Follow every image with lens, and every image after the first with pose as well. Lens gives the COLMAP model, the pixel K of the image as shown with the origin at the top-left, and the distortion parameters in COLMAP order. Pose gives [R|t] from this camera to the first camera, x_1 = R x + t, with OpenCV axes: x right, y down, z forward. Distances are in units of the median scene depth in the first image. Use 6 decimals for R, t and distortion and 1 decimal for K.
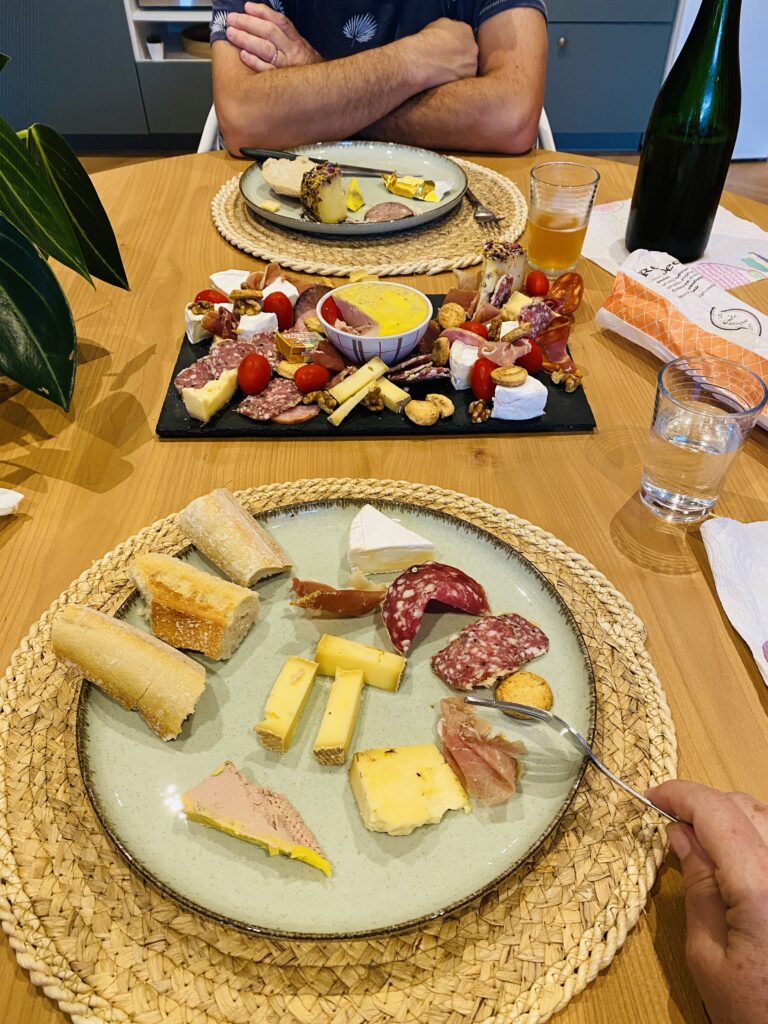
lens RADIAL K [[785.2, 0, 384.0], [0, 785.2, 512.0], [0, 0, 1]] dist [0.018898, 0.000020]
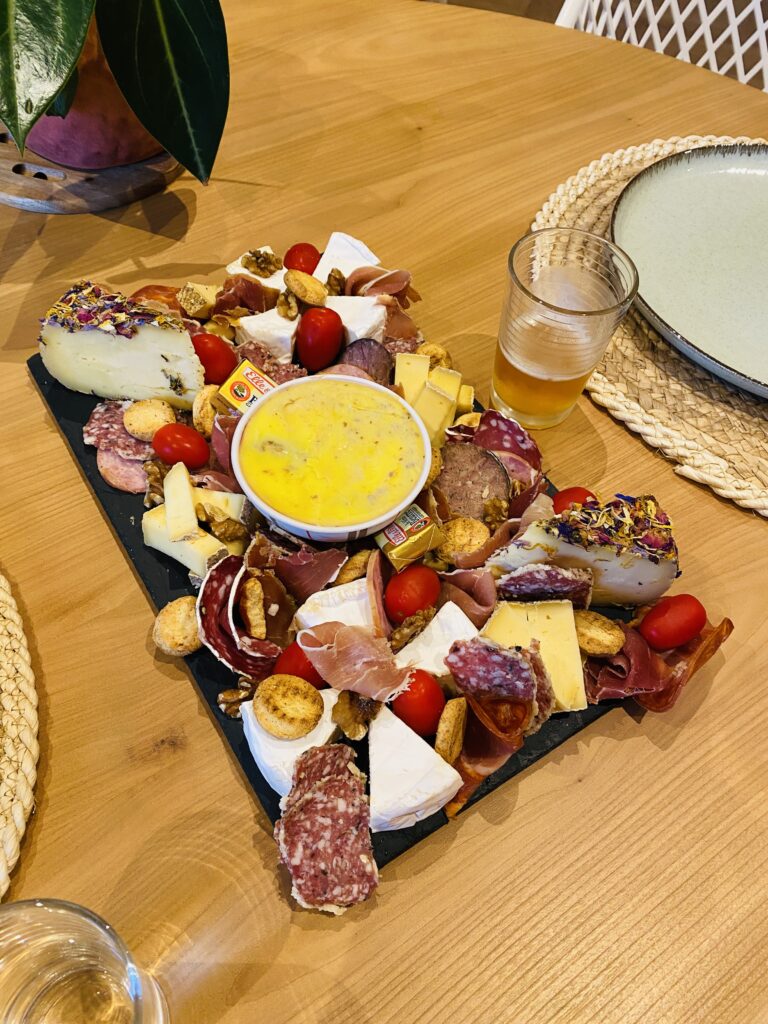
lens RADIAL K [[785.2, 0, 384.0], [0, 785.2, 512.0], [0, 0, 1]] dist [0.018898, 0.000020]
pose [[0.519015, 0.728745, -0.446714, 0.297155], [-0.626418, 0.679865, 0.381292, -0.448792], [0.581570, 0.081934, 0.809360, 0.530291]]
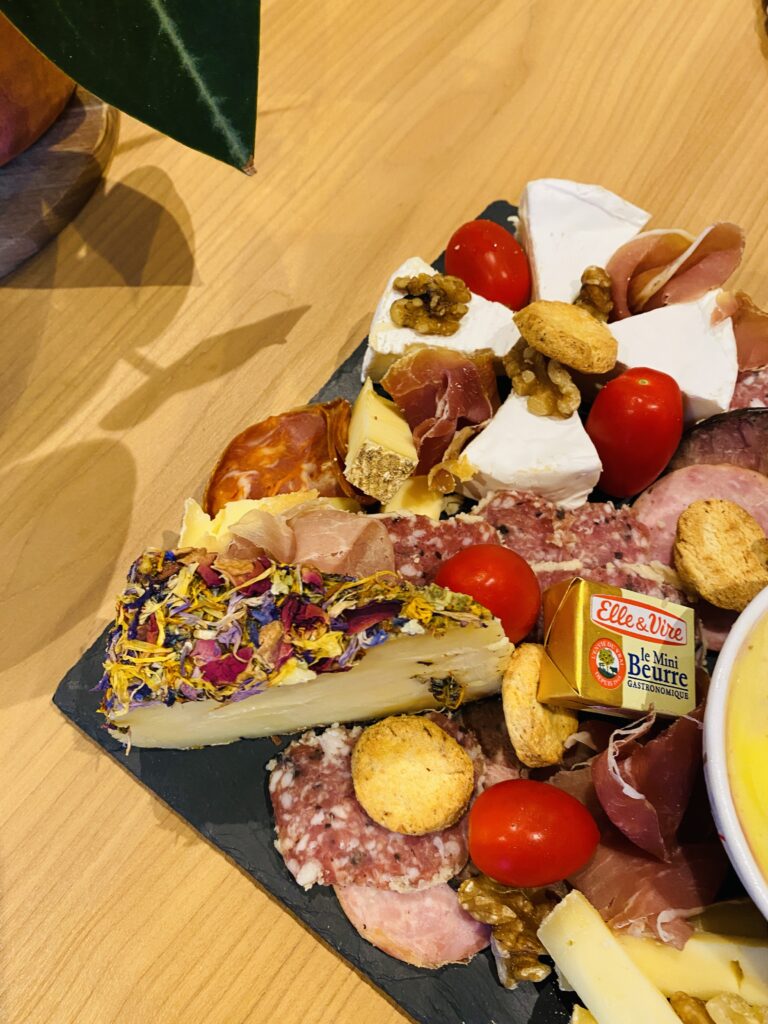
lens RADIAL K [[769.5, 0, 394.9], [0, 769.5, 502.4], [0, 0, 1]] dist [0.203548, -0.499897]
pose [[0.790197, 0.563721, -0.240431, -0.120673], [-0.412591, 0.779427, 0.471447, -0.347051], [0.453163, -0.273337, 0.848487, 0.709517]]
